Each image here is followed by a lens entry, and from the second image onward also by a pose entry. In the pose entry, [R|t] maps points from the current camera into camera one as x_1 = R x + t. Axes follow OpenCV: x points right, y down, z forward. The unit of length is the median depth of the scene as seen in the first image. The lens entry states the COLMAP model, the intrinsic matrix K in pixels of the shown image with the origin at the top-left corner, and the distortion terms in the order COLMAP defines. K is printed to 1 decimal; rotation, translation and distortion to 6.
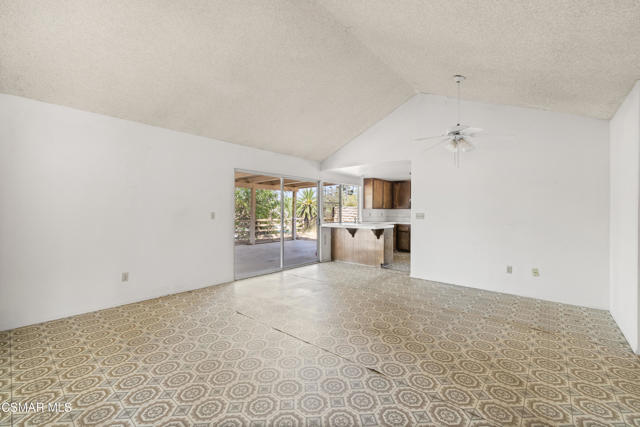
lens RADIAL K [[269.2, 0, 320.5], [0, 269.2, 209.8], [0, 0, 1]] dist [-0.002926, 0.000150]
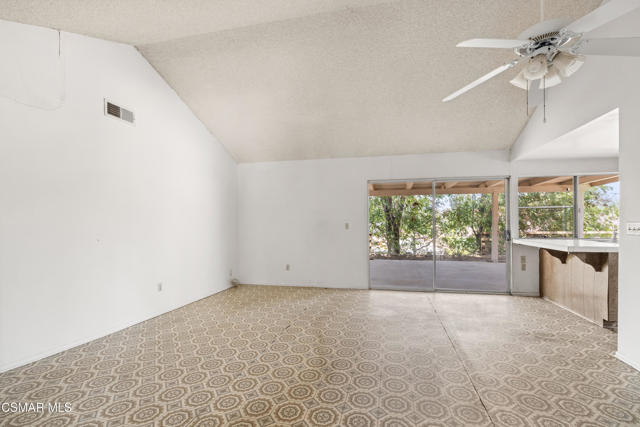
lens RADIAL K [[269.2, 0, 305.8], [0, 269.2, 225.5], [0, 0, 1]] dist [-0.002926, 0.000150]
pose [[0.490505, 0.001935, -0.871436, 0.396050], [0.012049, 0.999887, 0.009002, 0.005291], [0.871355, -0.014915, 0.490426, 0.238501]]
